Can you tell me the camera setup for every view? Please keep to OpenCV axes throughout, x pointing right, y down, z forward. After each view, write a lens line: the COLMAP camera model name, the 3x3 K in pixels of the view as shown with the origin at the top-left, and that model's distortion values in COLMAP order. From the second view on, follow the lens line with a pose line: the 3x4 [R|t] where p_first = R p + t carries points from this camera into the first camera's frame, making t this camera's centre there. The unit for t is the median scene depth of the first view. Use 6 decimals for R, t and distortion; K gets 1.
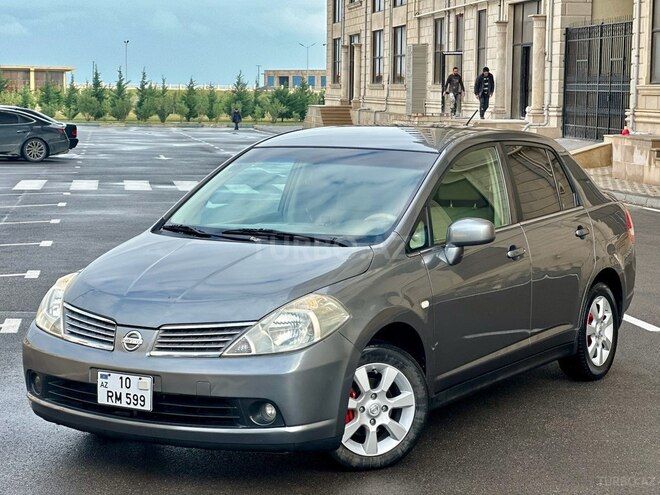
lens RADIAL K [[1527.5, 0, 309.9], [0, 1527.5, 235.1], [0, 0, 1]] dist [0.252027, 0.000000]
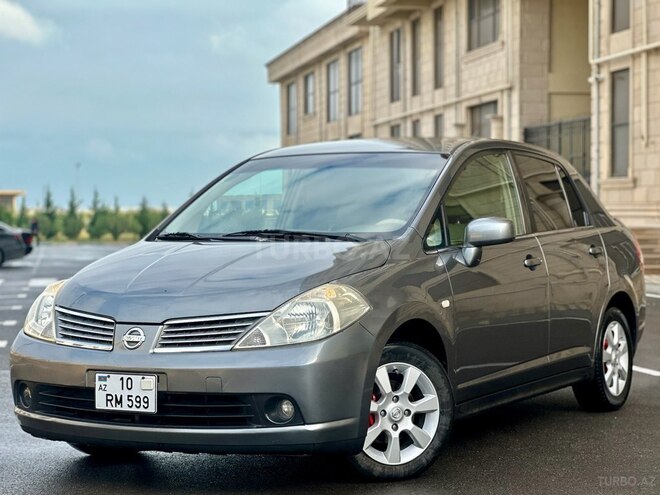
lens RADIAL K [[1527.5, 0, 309.8], [0, 1527.5, 228.0], [0, 0, 1]] dist [0.252027, 0.000000]
pose [[0.999372, -0.012878, 0.033016, -0.037335], [0.015695, 0.996123, -0.086555, 0.078689], [-0.031773, 0.087019, 0.995700, 0.072949]]
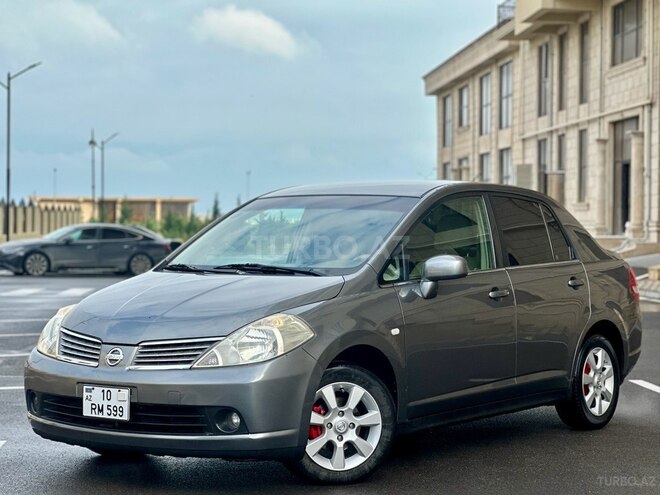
lens RADIAL K [[1527.5, 0, 297.8], [0, 1527.5, 239.9], [0, 0, 1]] dist [0.252027, 0.000000]
pose [[0.995869, -0.000646, -0.090799, 0.104452], [-0.007013, 0.996440, -0.084010, 0.071741], [0.090530, 0.084299, 0.992319, -0.066365]]
